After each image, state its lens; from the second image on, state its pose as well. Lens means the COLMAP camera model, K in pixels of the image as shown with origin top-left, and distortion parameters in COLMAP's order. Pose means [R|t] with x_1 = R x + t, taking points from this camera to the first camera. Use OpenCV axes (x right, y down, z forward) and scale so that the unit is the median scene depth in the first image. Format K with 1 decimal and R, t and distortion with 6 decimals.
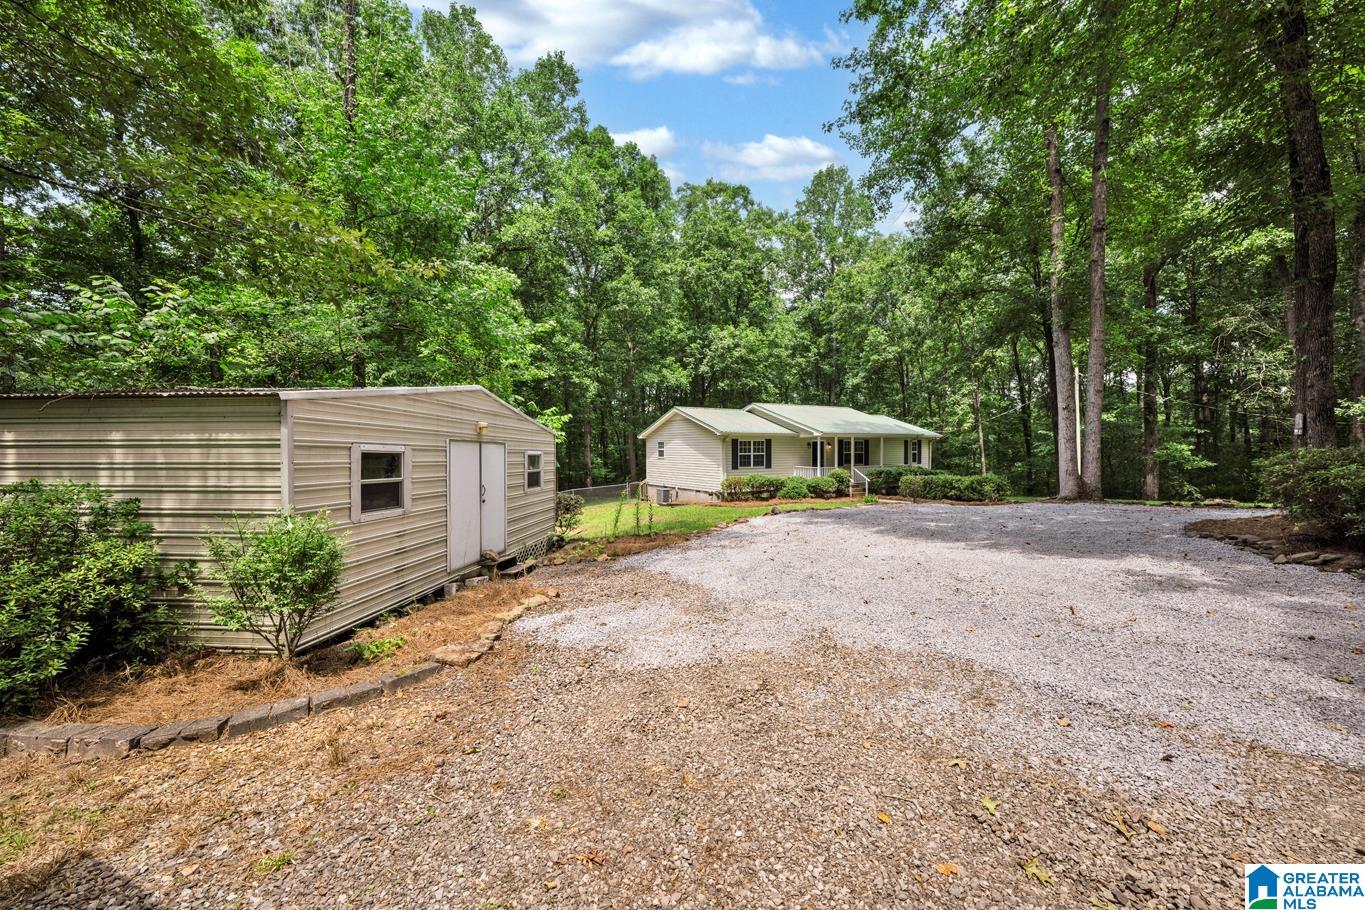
lens RADIAL K [[539.9, 0, 678.0], [0, 539.9, 457.6], [0, 0, 1]] dist [0.007994, -0.000010]
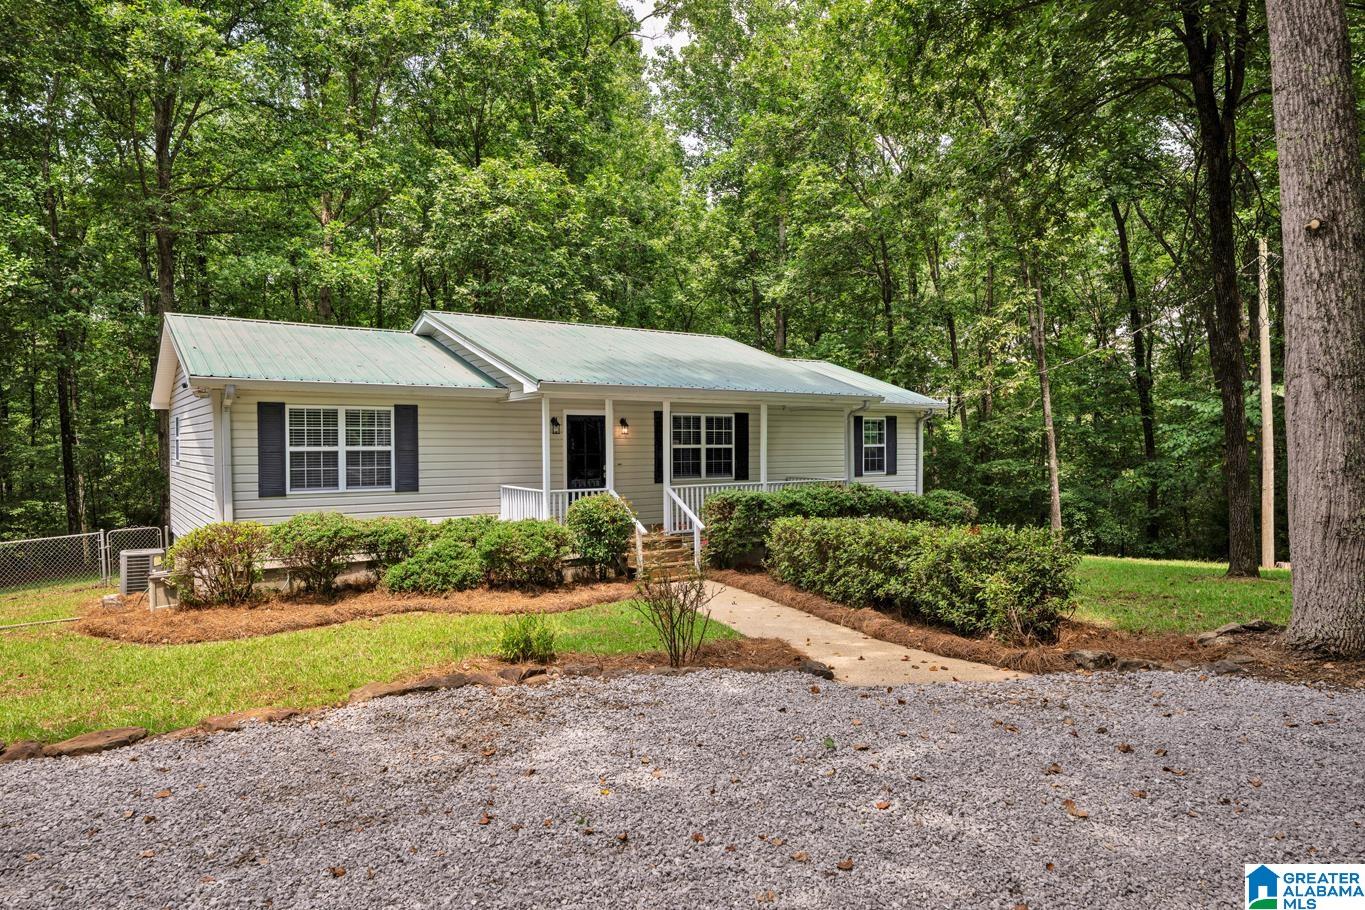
lens RADIAL K [[831.2, 0, 682.5], [0, 831.2, 455.0], [0, 0, 1]] dist [0.002484, 0.000130]
pose [[0.997984, 0.000005, 0.063472, 0.270300], [0.000353, 0.999984, -0.005627, -0.000358], [-0.063471, 0.005638, 0.997968, 0.420227]]
